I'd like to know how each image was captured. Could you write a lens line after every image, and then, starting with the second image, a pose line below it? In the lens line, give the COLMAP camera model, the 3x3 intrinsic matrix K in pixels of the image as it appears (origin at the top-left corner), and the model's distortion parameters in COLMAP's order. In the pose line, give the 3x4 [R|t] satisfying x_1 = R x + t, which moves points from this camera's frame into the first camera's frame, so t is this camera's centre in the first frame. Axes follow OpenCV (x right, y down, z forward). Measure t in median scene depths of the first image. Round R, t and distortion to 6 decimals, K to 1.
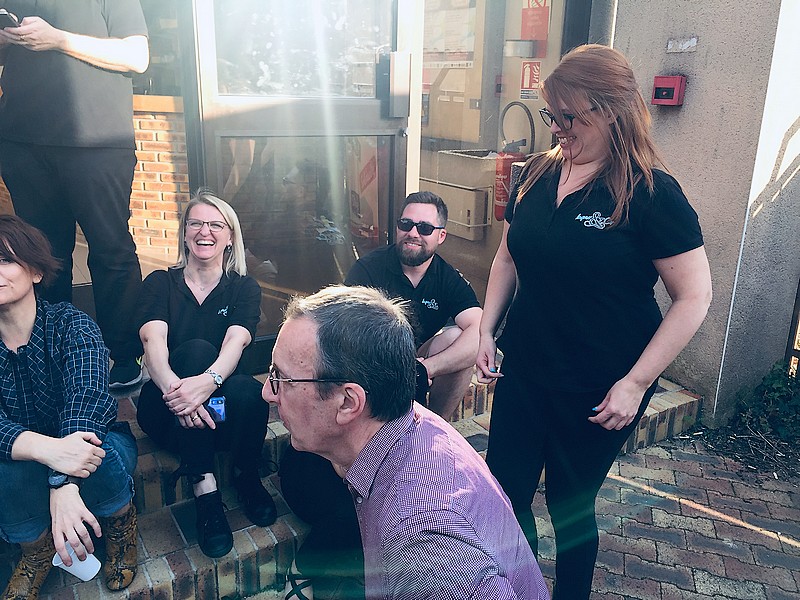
lens RADIAL K [[686.9, 0, 403.1], [0, 686.9, 289.1], [0, 0, 1]] dist [0.076008, -0.110040]
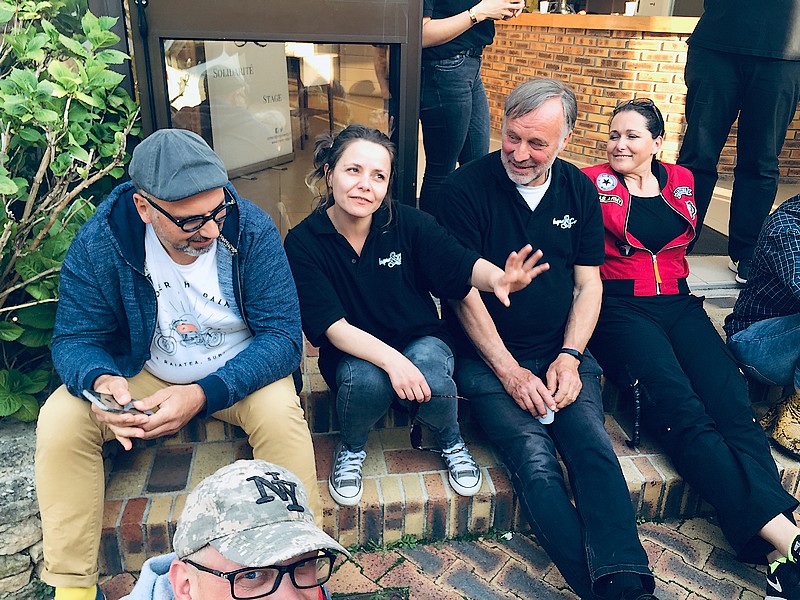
lens RADIAL K [[686.9, 0, 398.6], [0, 686.9, 286.5], [0, 0, 1]] dist [0.076008, -0.110040]
pose [[0.919867, 0.139336, -0.366646, -0.563763], [-0.107200, 0.988495, 0.106706, 0.091095], [0.377296, -0.058851, 0.924221, -0.243810]]
